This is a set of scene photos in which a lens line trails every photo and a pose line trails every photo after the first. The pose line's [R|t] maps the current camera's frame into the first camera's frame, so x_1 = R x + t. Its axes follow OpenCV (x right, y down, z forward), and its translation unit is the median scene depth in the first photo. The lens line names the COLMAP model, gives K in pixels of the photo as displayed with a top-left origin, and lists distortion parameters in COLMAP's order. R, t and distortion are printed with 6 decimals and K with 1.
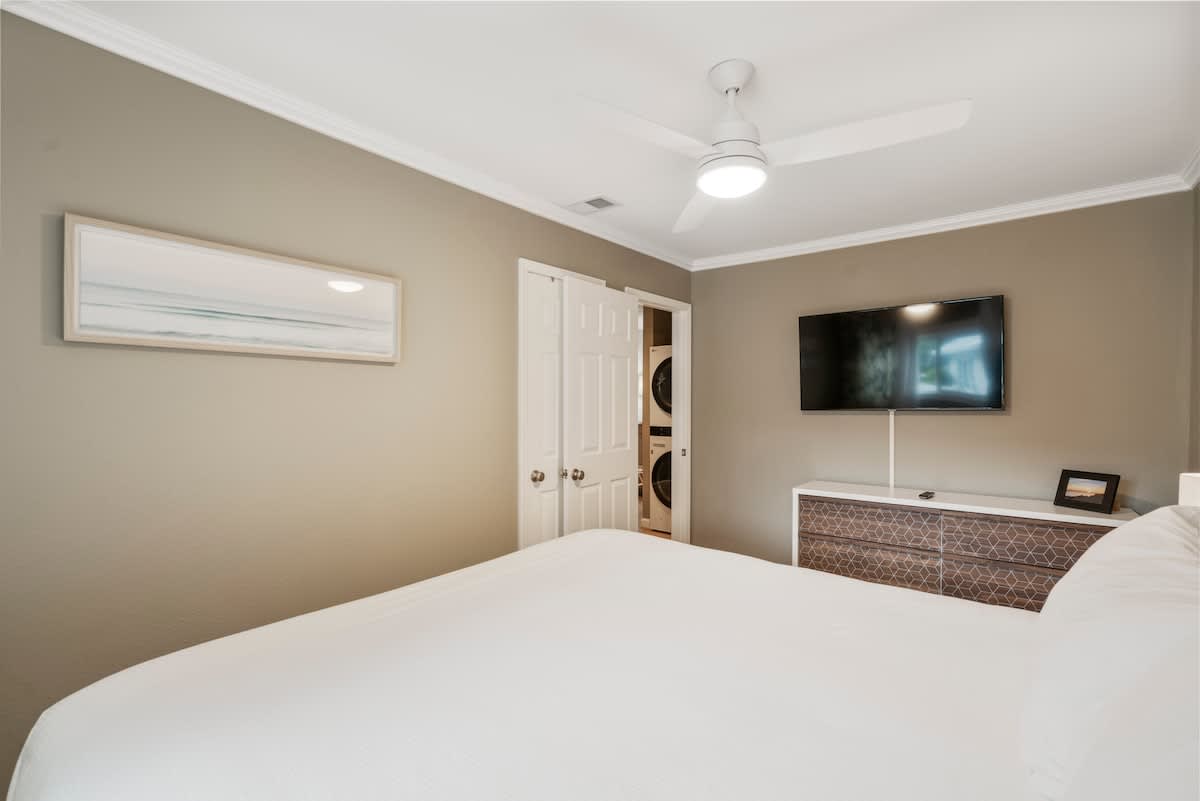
lens RADIAL K [[539.5, 0, 591.8], [0, 539.5, 404.2], [0, 0, 1]] dist [-0.002388, 0.000944]
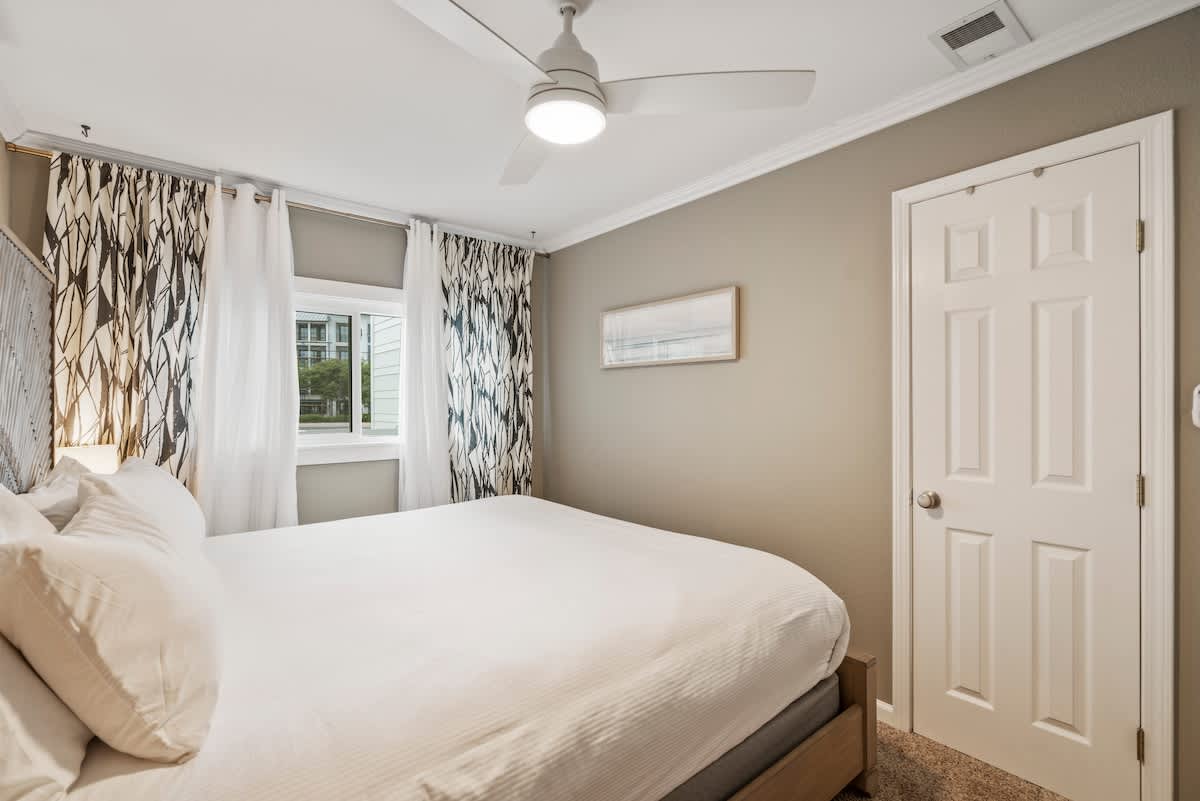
lens RADIAL K [[539.5, 0, 591.8], [0, 539.5, 404.2], [0, 0, 1]] dist [-0.002388, 0.000944]
pose [[-0.212119, 0.000033, -0.977244, 0.288584], [-0.003572, 0.999993, 0.000810, 0.006743], [0.977237, 0.003662, -0.212117, 0.329714]]
